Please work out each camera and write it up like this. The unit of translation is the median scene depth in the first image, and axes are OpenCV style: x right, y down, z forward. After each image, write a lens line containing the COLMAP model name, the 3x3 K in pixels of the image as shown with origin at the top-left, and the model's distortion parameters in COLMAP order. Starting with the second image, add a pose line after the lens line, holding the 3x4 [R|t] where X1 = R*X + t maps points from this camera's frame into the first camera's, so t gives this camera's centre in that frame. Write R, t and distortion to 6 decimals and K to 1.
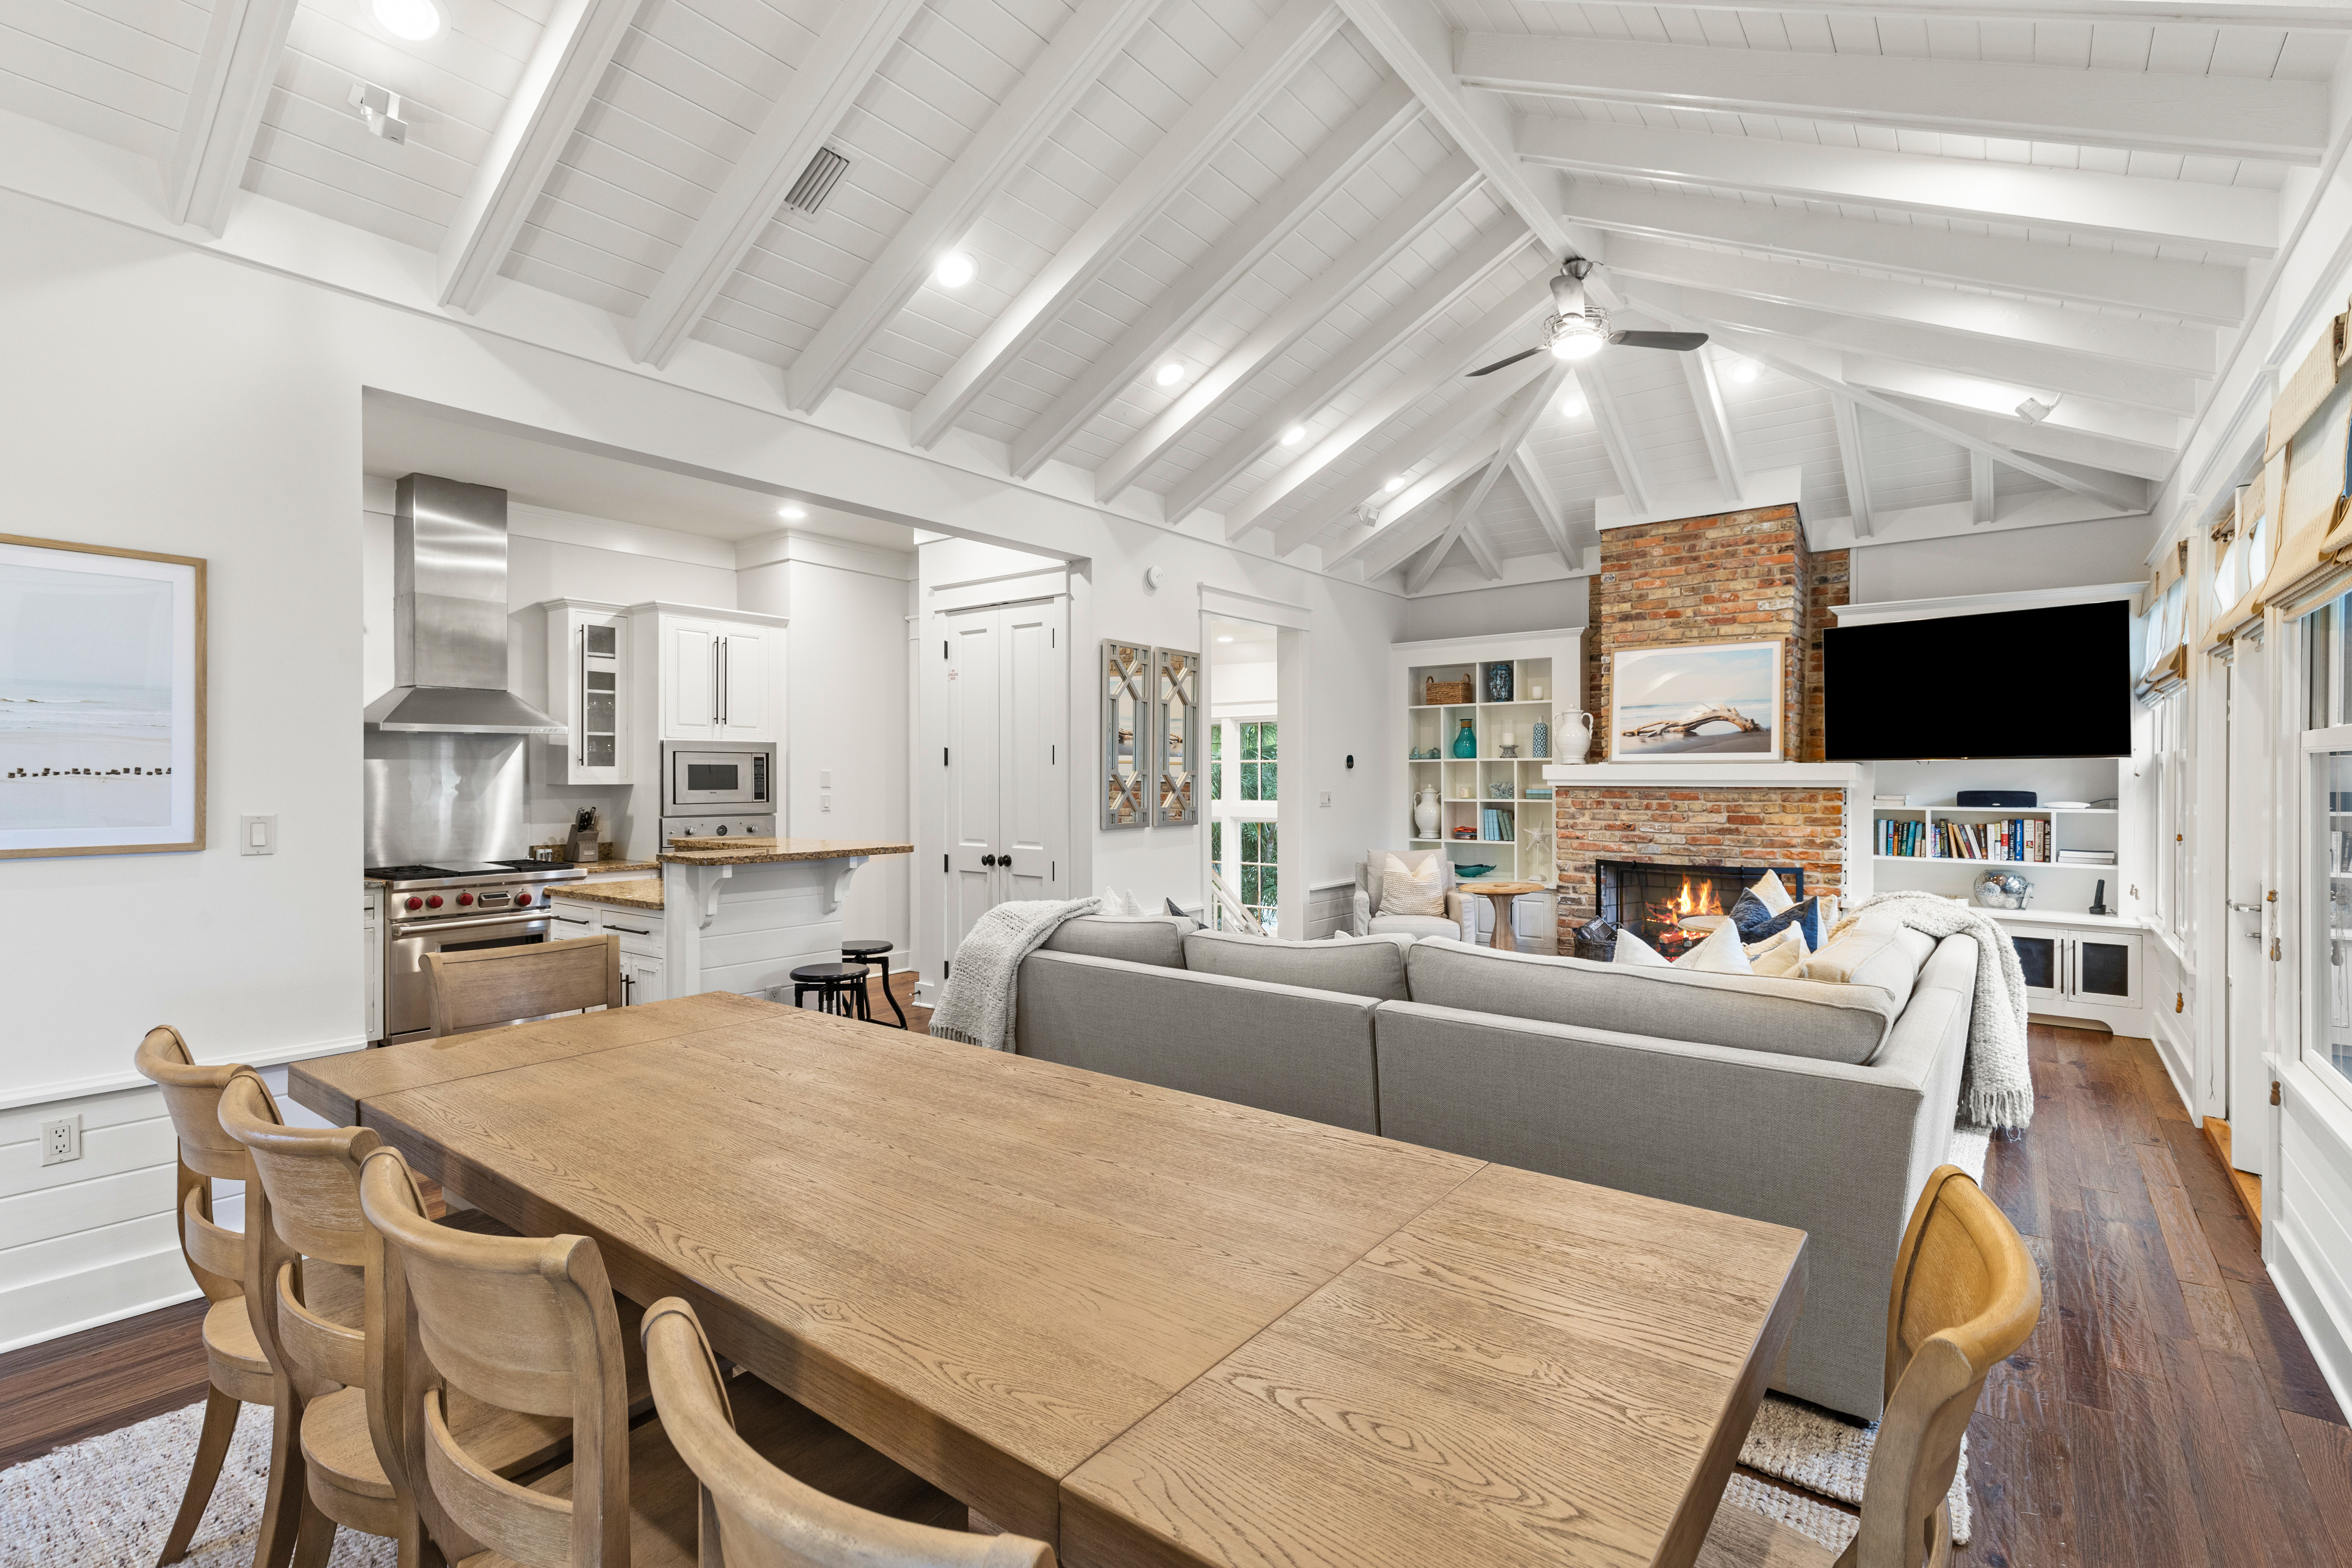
lens RADIAL K [[1072.4, 0, 1205.6], [0, 1072.4, 775.6], [0, 0, 1]] dist [0.004184, -0.002301]
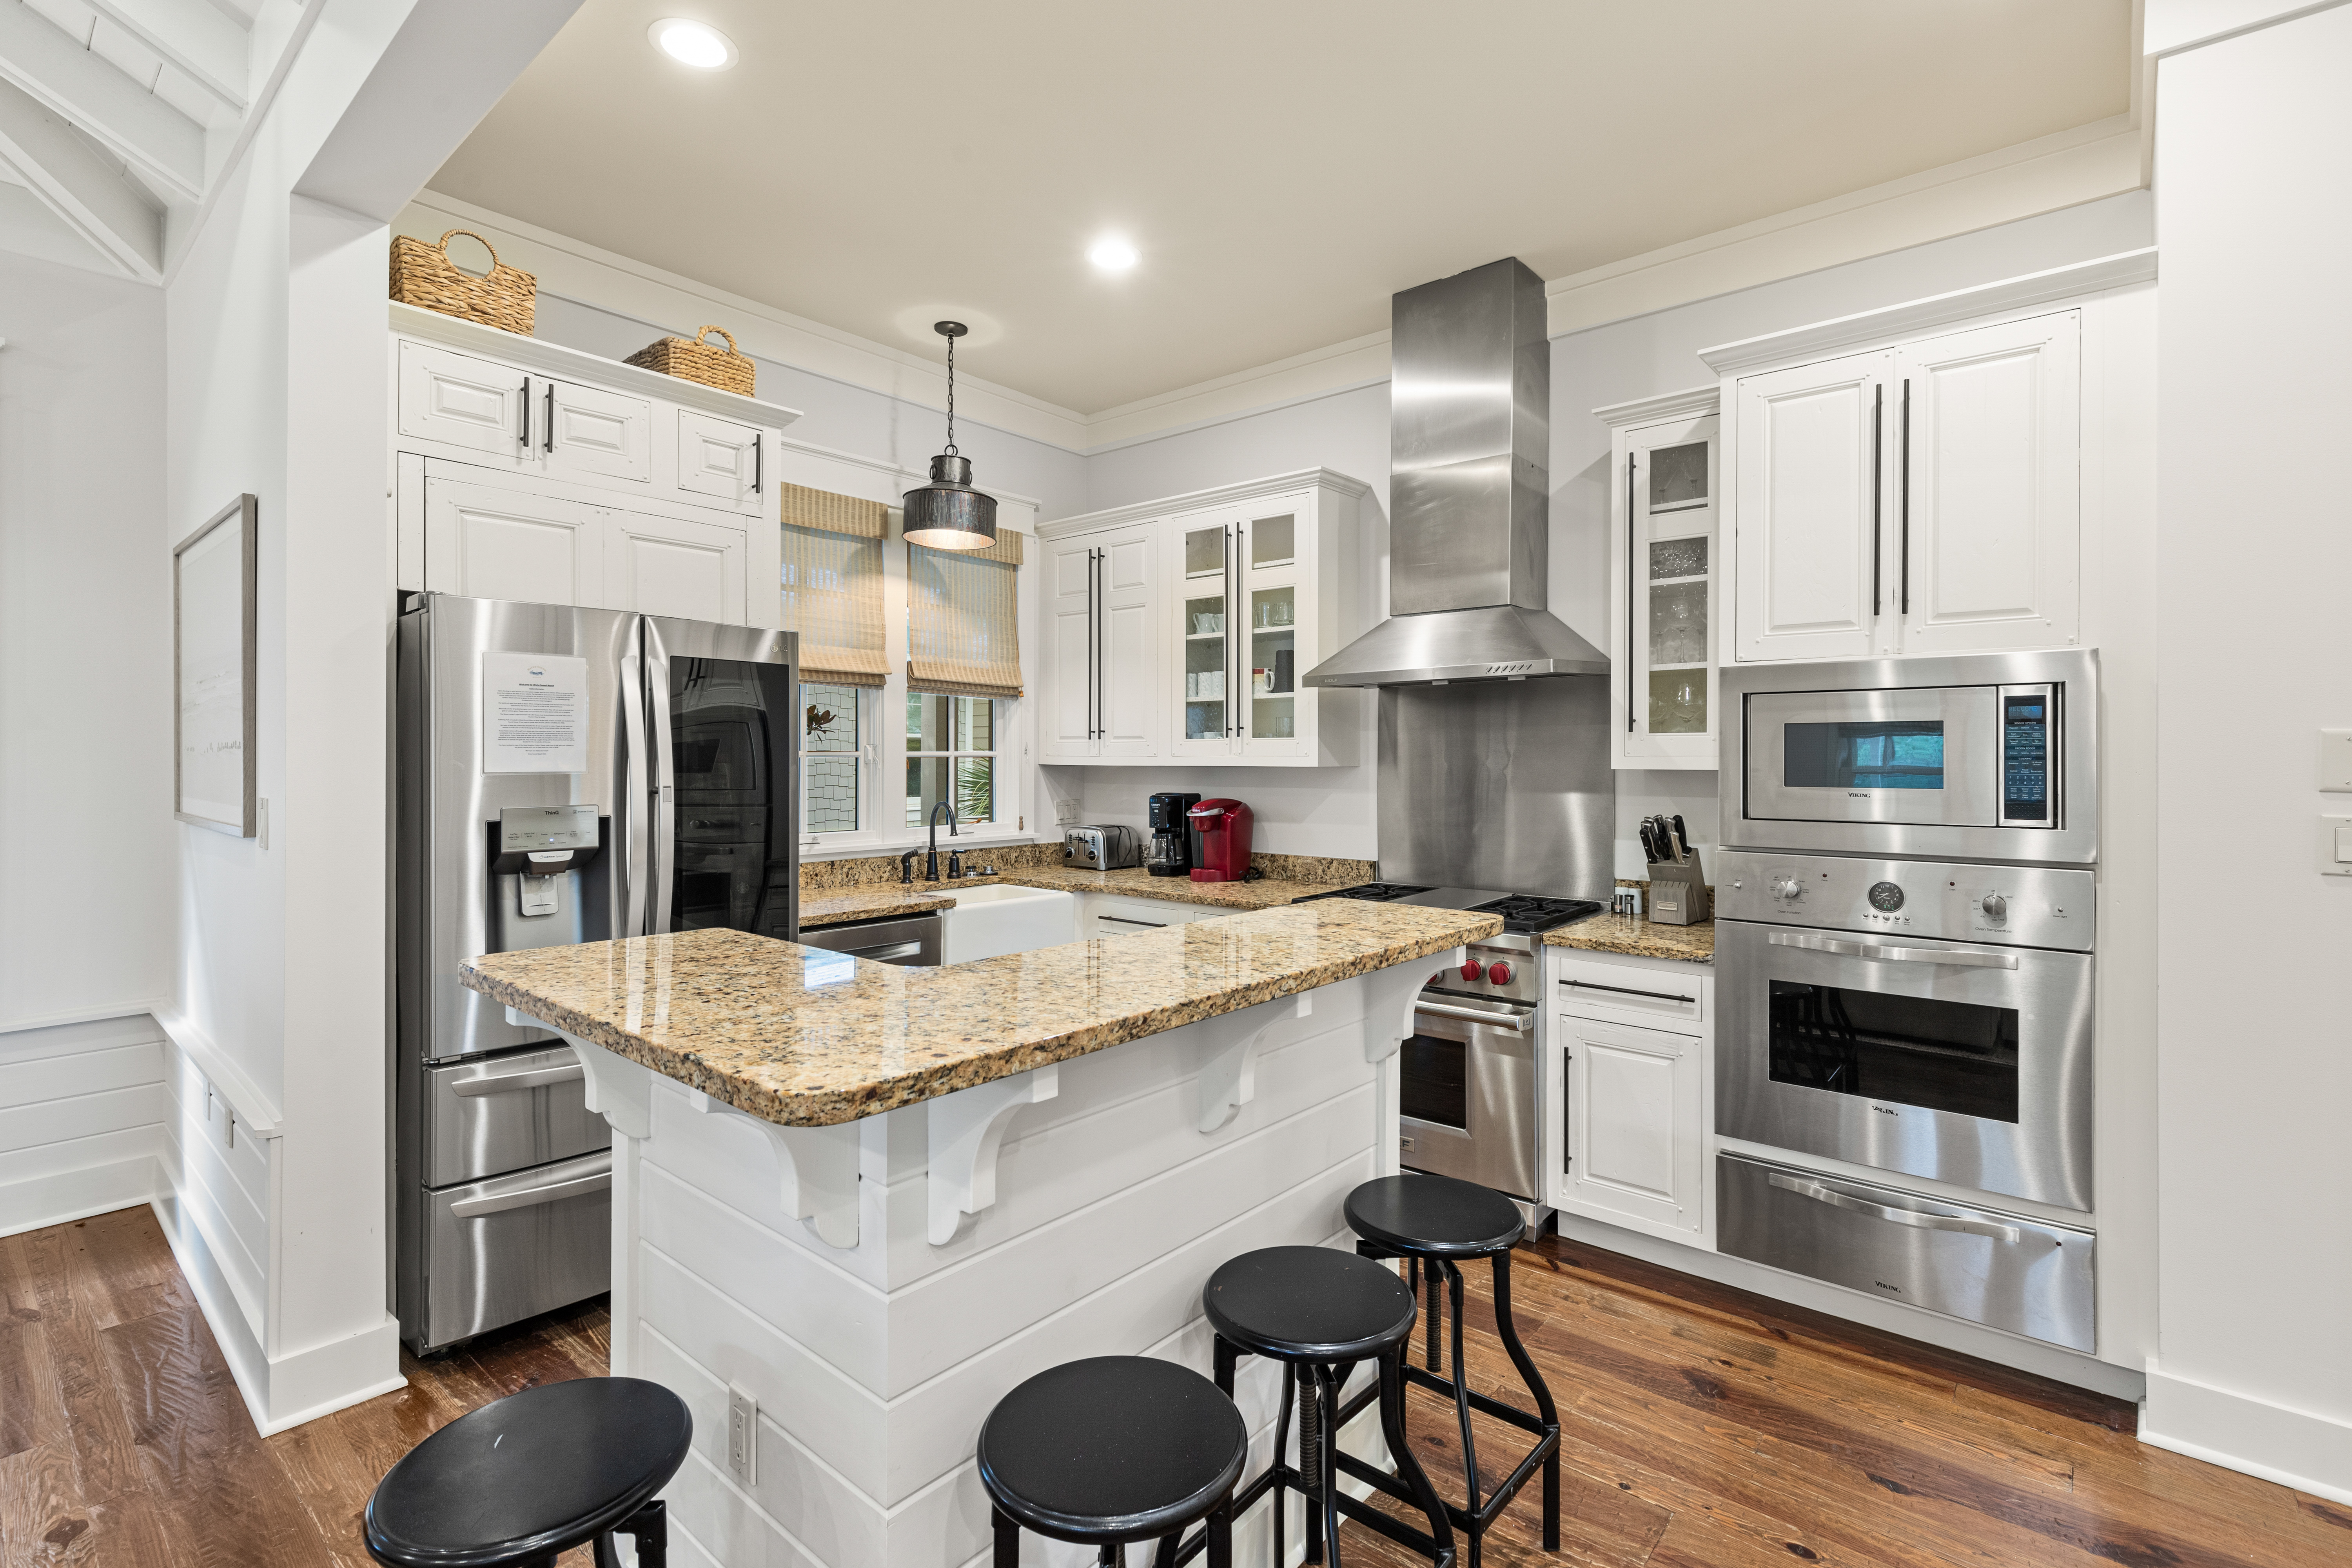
lens RADIAL K [[1072.4, 0, 1185.0], [0, 1072.4, 767.1], [0, 0, 1]] dist [0.004184, -0.002301]
pose [[-0.056479, 0.010429, -0.998349, -0.058029], [-0.004494, 0.999933, 0.010700, 0.003108], [0.998394, 0.005091, -0.056428, 0.778863]]
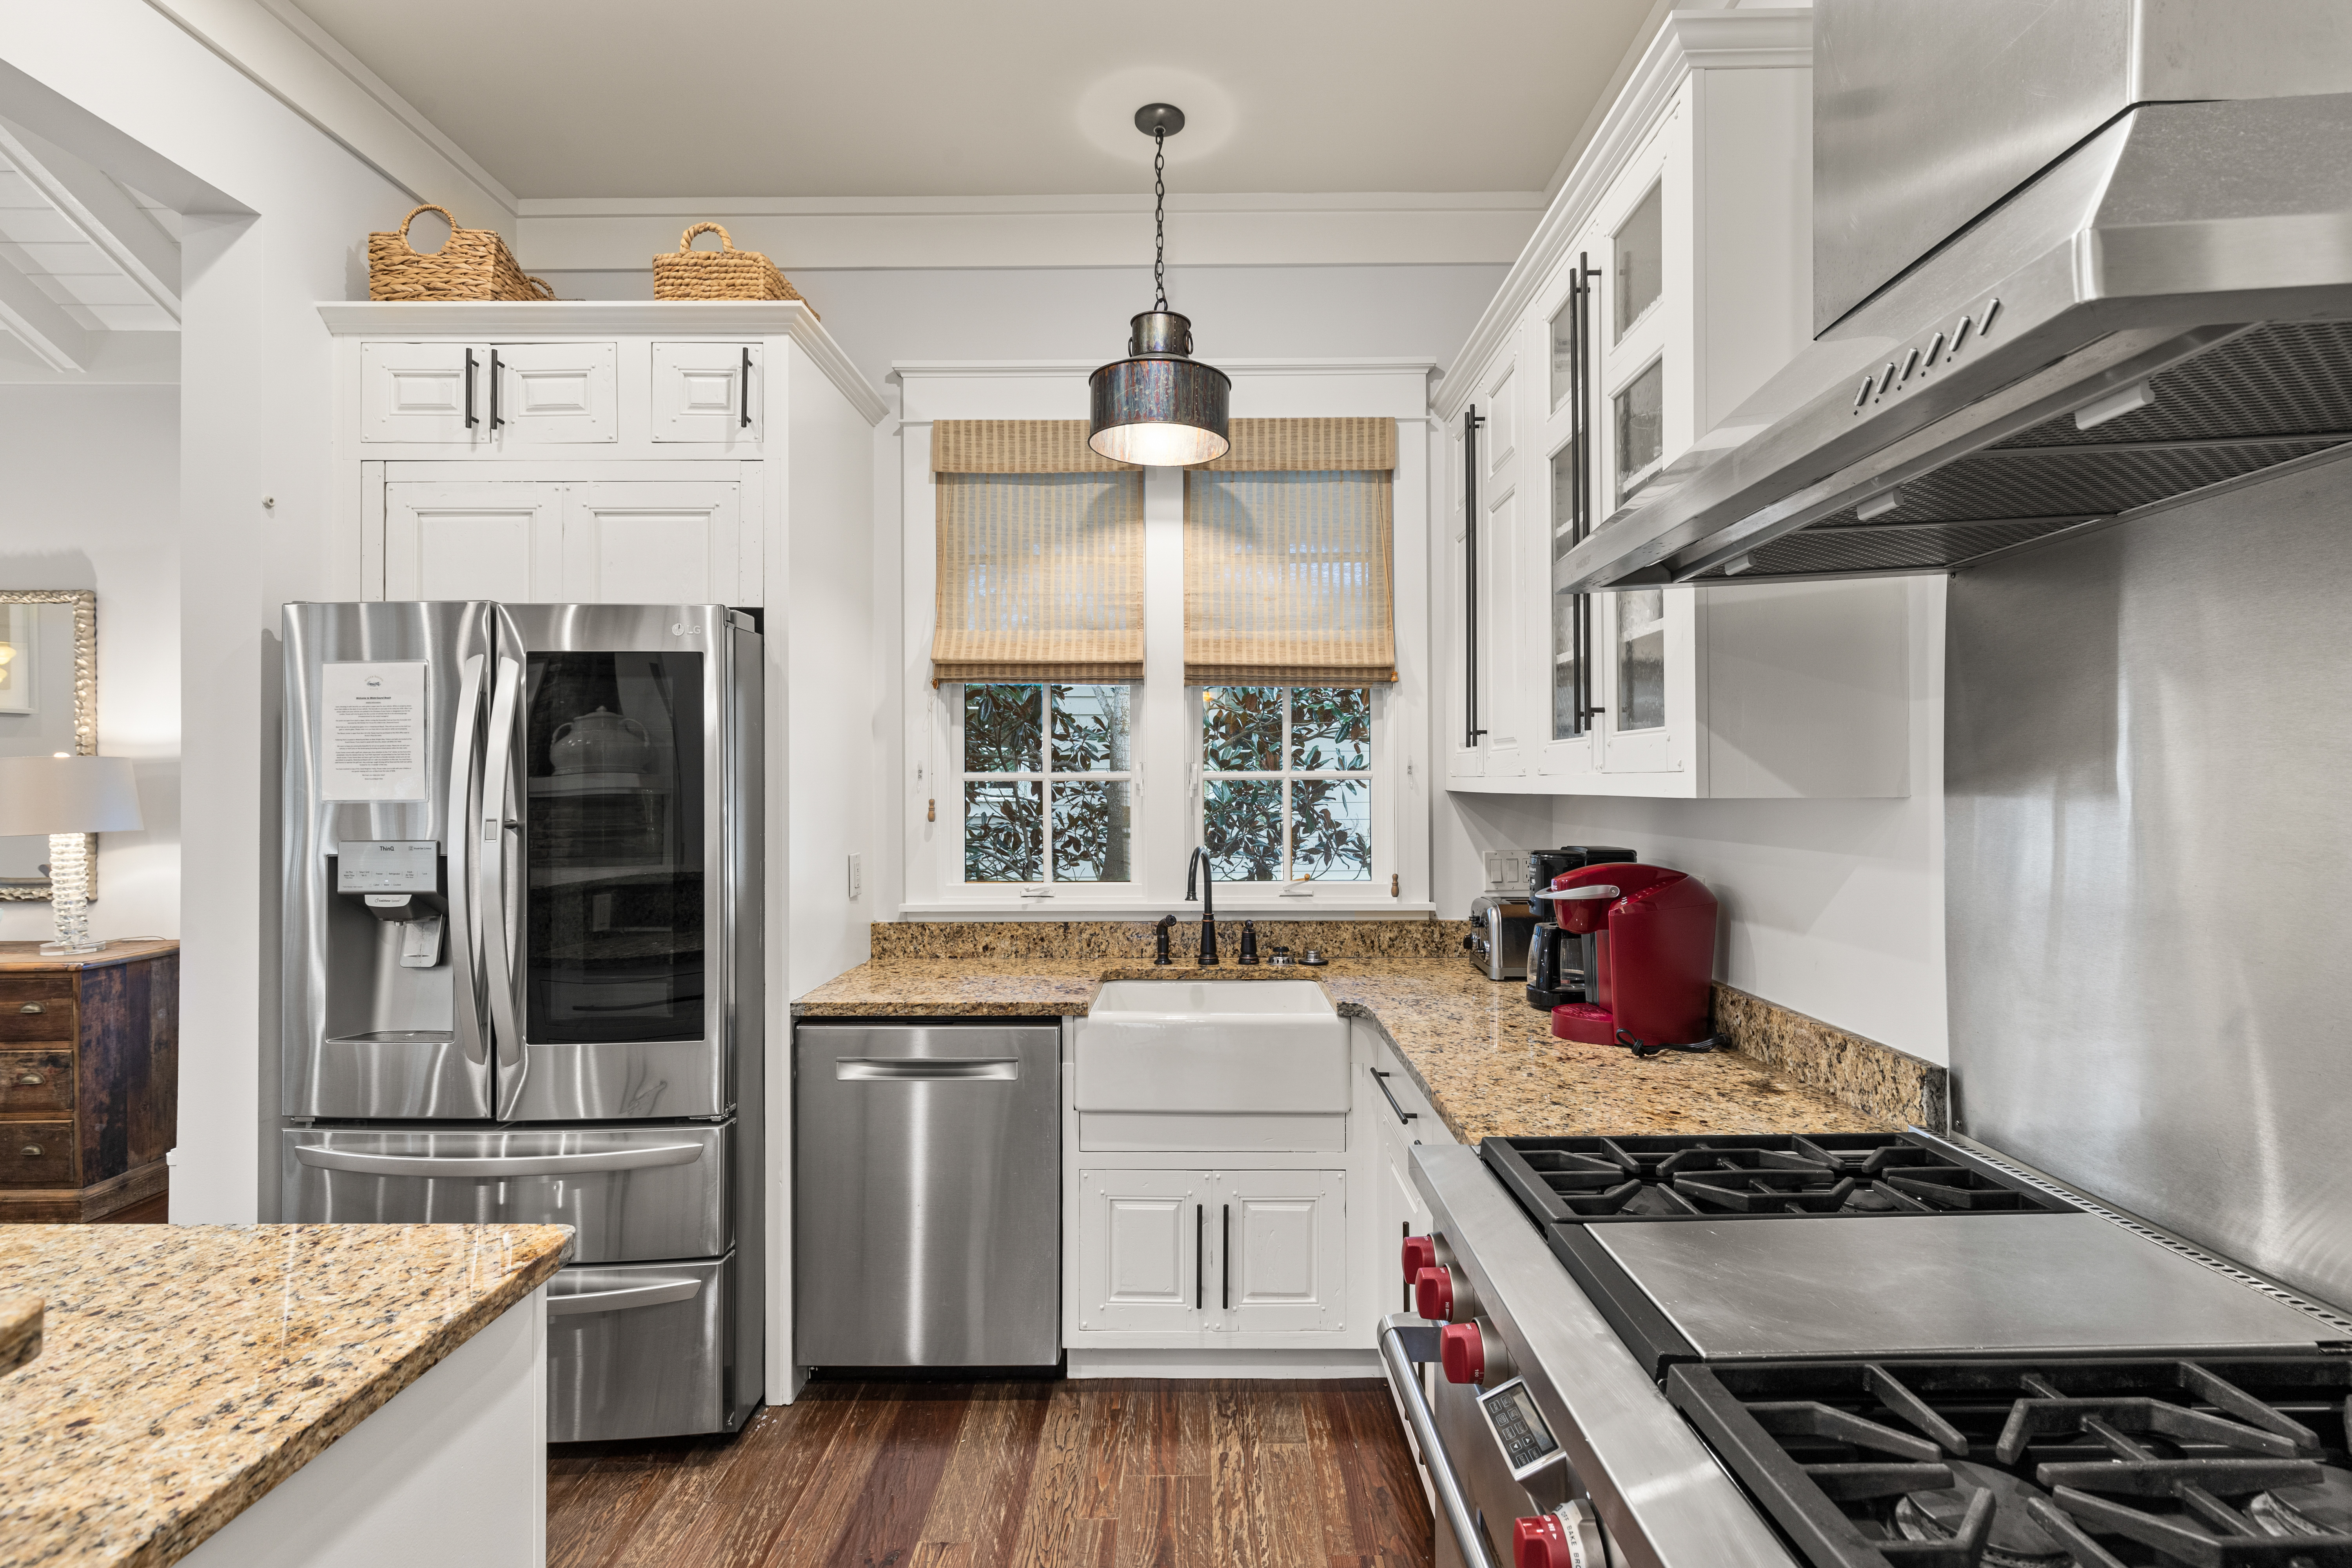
lens RADIAL K [[1072.4, 0, 1184.9], [0, 1072.4, 782.1], [0, 0, 1]] dist [0.004184, -0.002301]
pose [[-0.803193, 0.004288, -0.595704, -0.426672], [0.003690, 0.999991, 0.002223, 0.004680], [0.595708, -0.000413, -0.803201, 0.932504]]
